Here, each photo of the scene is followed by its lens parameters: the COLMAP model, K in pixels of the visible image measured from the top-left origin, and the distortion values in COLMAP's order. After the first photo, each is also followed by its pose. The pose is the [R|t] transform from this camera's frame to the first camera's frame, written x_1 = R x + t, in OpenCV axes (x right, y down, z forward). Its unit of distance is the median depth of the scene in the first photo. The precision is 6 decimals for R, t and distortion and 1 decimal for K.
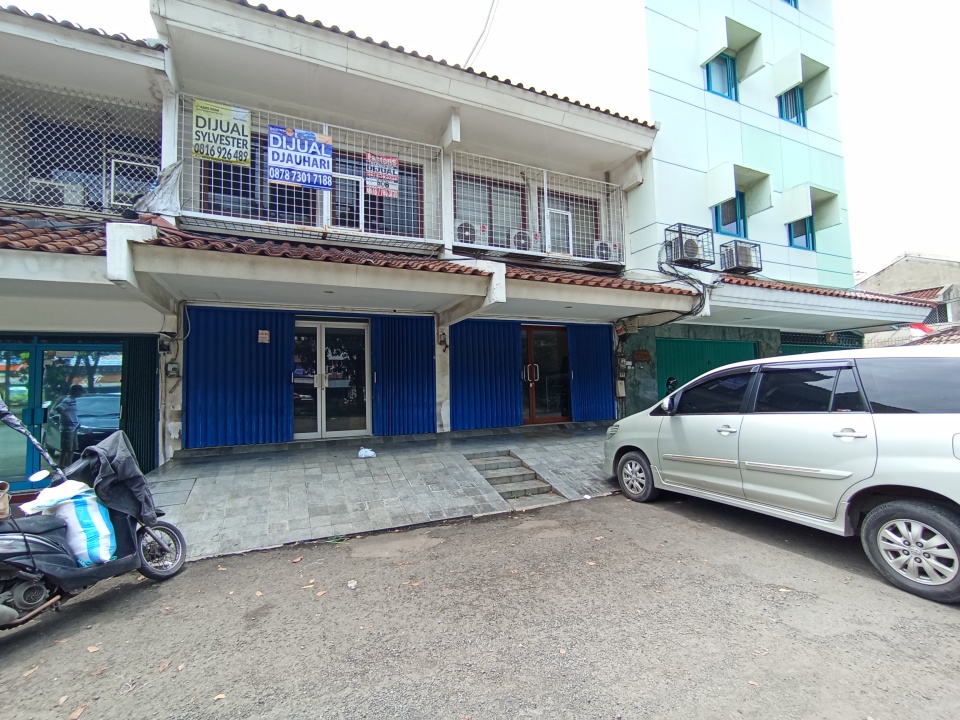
lens RADIAL K [[437.3, 0, 482.1], [0, 437.3, 366.4], [0, 0, 1]] dist [-0.027086, 0.014053]
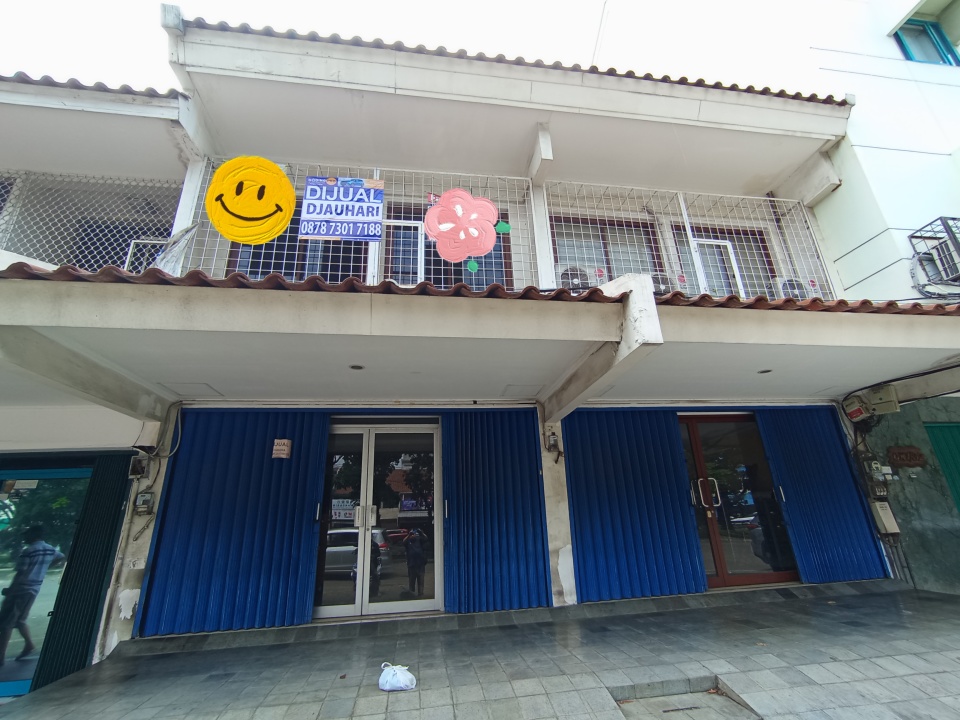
lens RADIAL K [[437.3, 0, 483.7], [0, 437.3, 364.4], [0, 0, 1]] dist [-0.027086, 0.014053]
pose [[0.961731, -0.107105, -0.252194, -0.016943], [0.030680, 0.956740, -0.289323, 0.011054], [0.272272, 0.270513, 0.923412, 0.422646]]
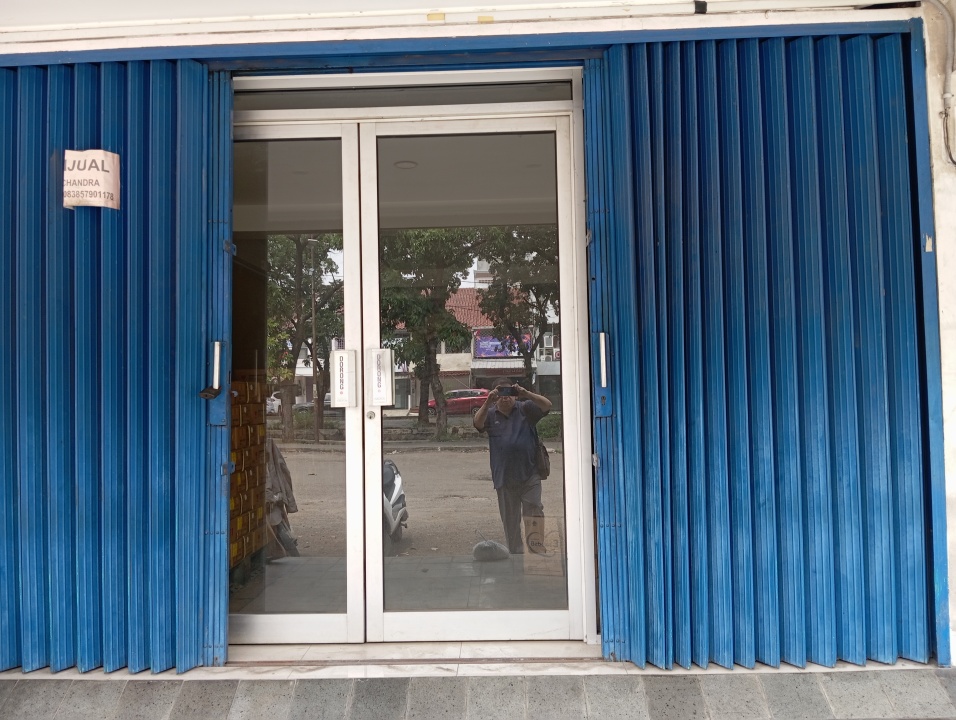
lens RADIAL K [[780.0, 0, 476.2], [0, 780.0, 351.1], [0, 0, 1]] dist [-0.029761, -0.005604]
pose [[0.898159, -0.011497, -0.439521, -0.156346], [0.020553, 0.999663, 0.015850, 0.015816], [0.439190, -0.023270, 0.898093, 0.724625]]
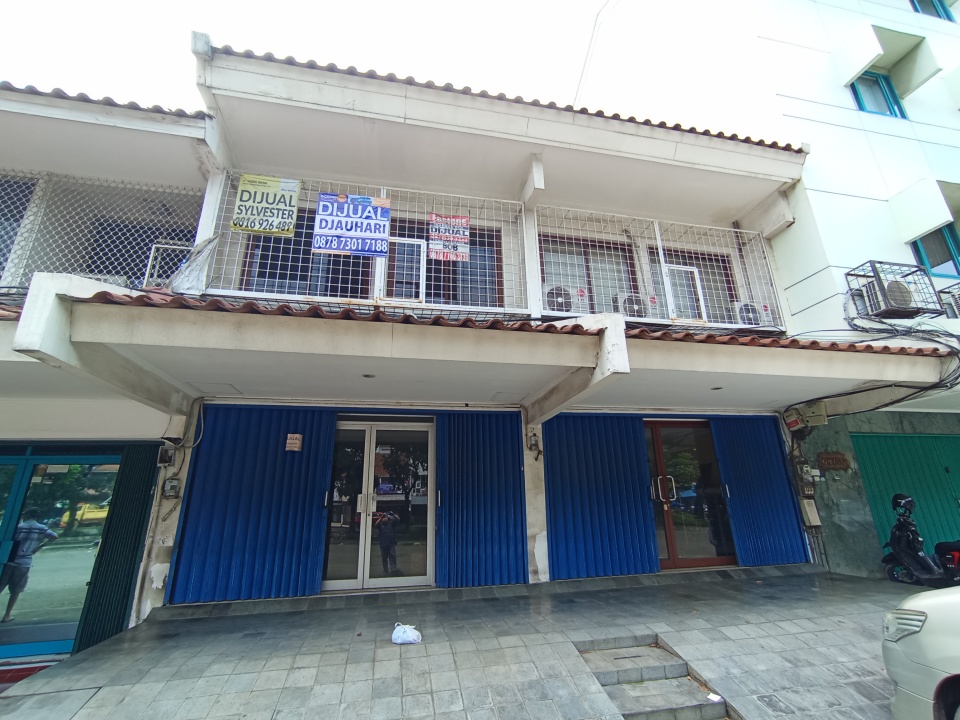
lens RADIAL K [[437.3, 0, 483.9], [0, 437.3, 365.8], [0, 0, 1]] dist [-0.027086, 0.014053]
pose [[0.976425, -0.063549, -0.206291, -0.015679], [0.008937, 0.966765, -0.255512, -0.000829], [0.215673, 0.247644, 0.944541, 0.320744]]
